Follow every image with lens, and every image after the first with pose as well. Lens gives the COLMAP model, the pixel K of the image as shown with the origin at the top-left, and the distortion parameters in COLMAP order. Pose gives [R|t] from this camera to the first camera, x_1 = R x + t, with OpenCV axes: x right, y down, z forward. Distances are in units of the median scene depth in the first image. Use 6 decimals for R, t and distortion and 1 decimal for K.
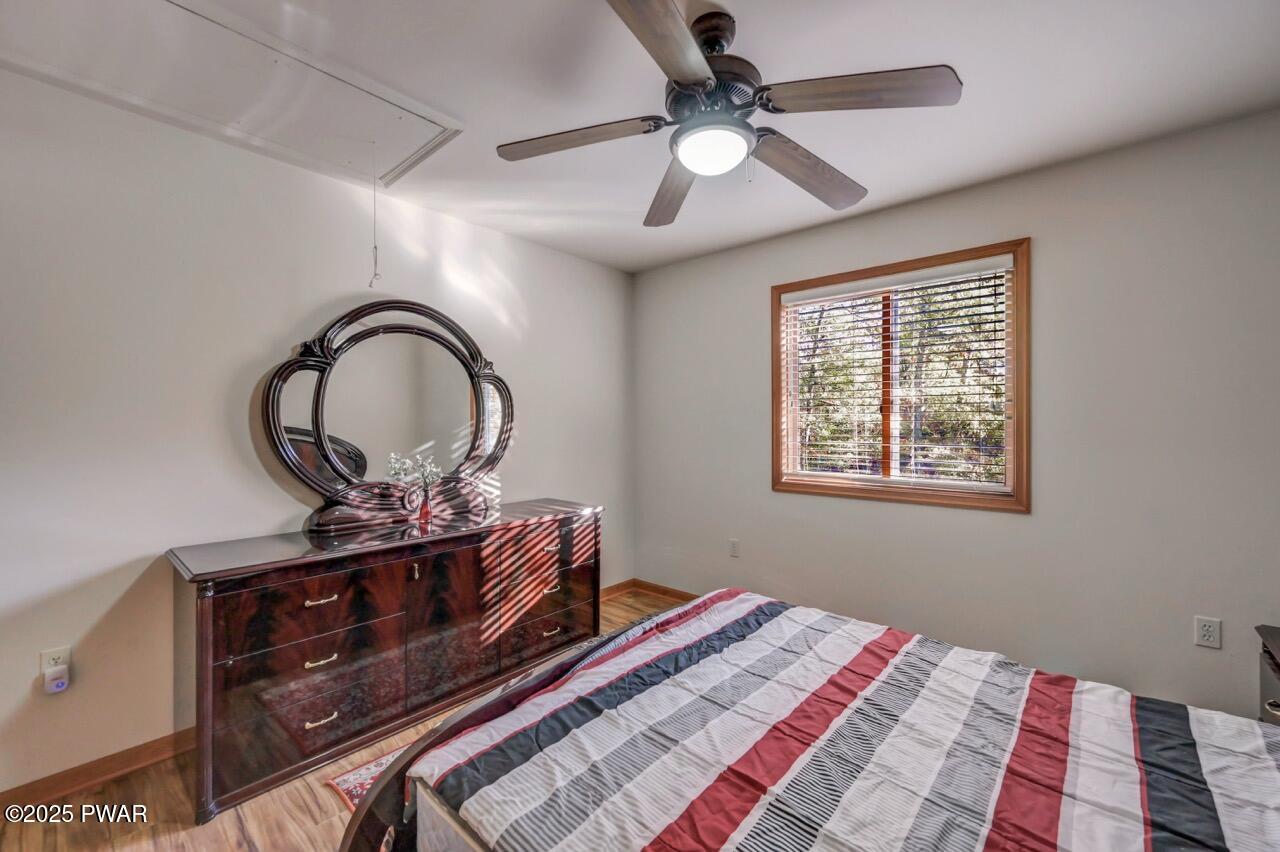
lens RADIAL K [[509.4, 0, 646.4], [0, 509.4, 423.8], [0, 0, 1]] dist [-0.003668, 0.000995]
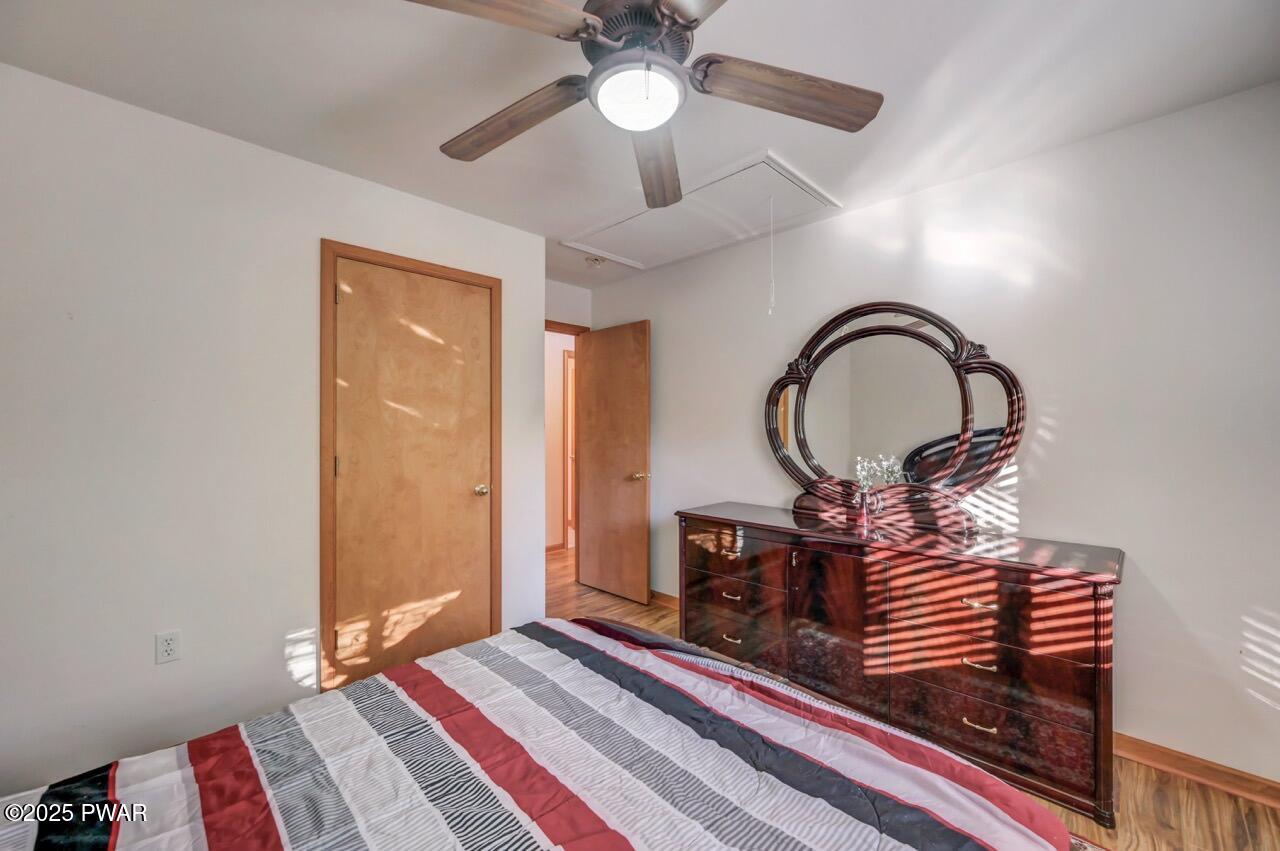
lens RADIAL K [[509.4, 0, 646.5], [0, 509.4, 427.4], [0, 0, 1]] dist [-0.003668, 0.000995]
pose [[-0.055032, 0.000280, -0.998485, 0.590704], [0.000397, 1.000000, 0.000259, 0.002057], [0.998485, -0.000382, -0.055032, 0.644271]]
